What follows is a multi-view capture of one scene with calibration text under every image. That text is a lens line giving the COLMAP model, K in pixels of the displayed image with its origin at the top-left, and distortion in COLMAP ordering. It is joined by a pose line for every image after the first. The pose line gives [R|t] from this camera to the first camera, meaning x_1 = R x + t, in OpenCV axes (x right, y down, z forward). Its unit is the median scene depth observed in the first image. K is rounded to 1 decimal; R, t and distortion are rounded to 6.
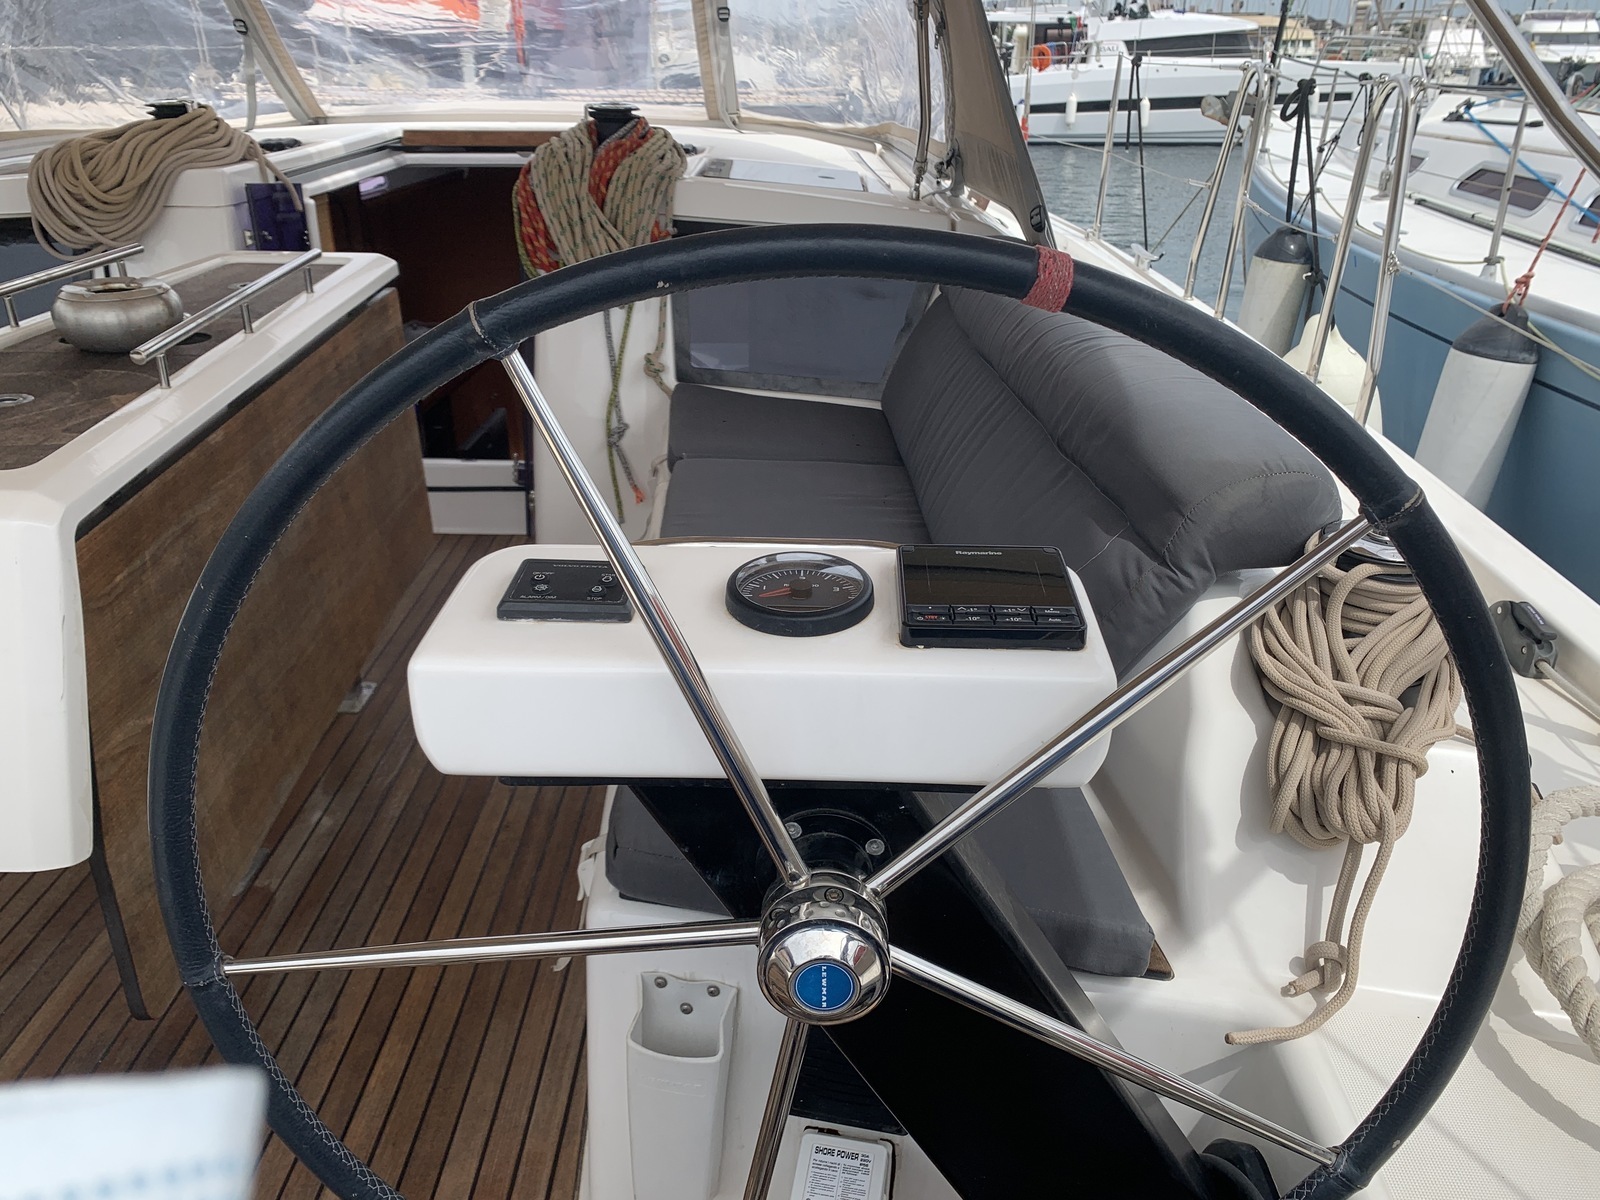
lens RADIAL K [[1200.9, 0, 800.0], [0, 1200.9, 600.0], [0, 0, 1]] dist [0.067503, -0.104521]
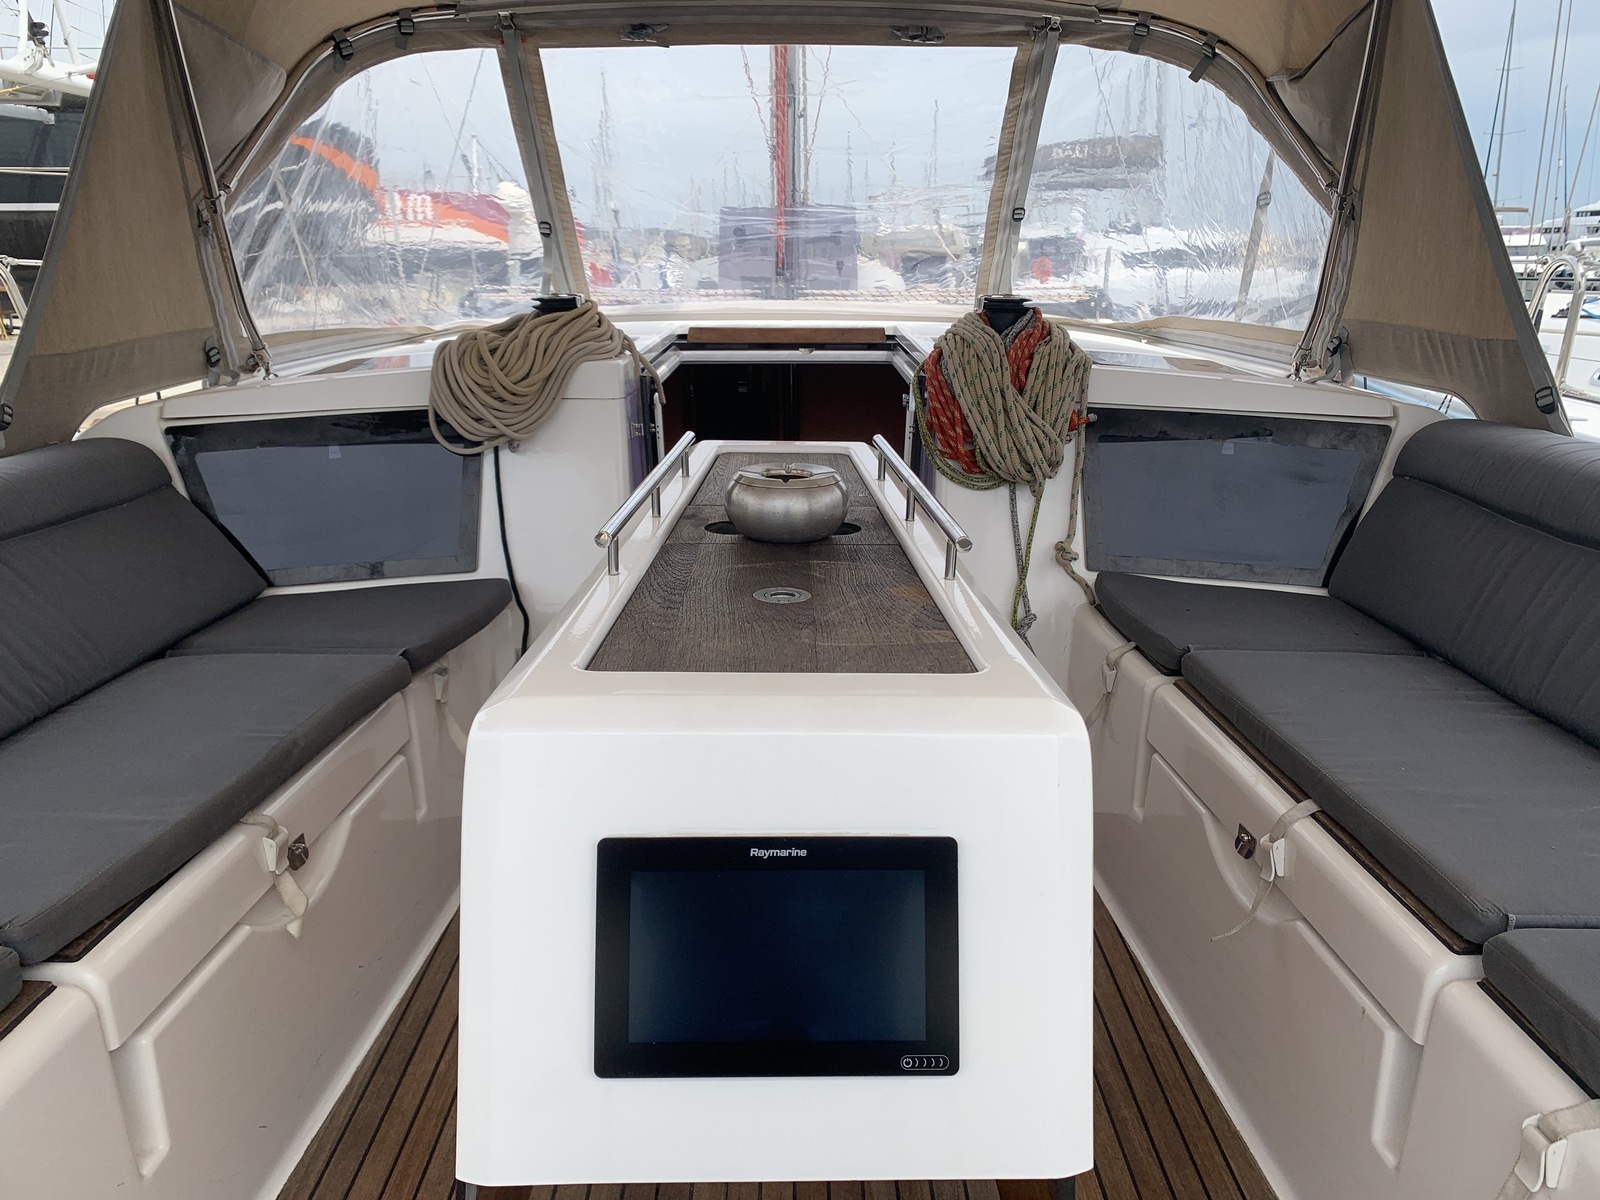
lens RADIAL K [[1199.2, 0, 800.0], [0, 1199.2, 600.0], [0, 0, 1]] dist [0.048272, -0.002510]
pose [[0.999643, -0.009568, 0.024946, -0.354827], [0.013319, 0.987846, -0.154863, -0.013544], [-0.023161, 0.155140, 0.987621, 0.069451]]
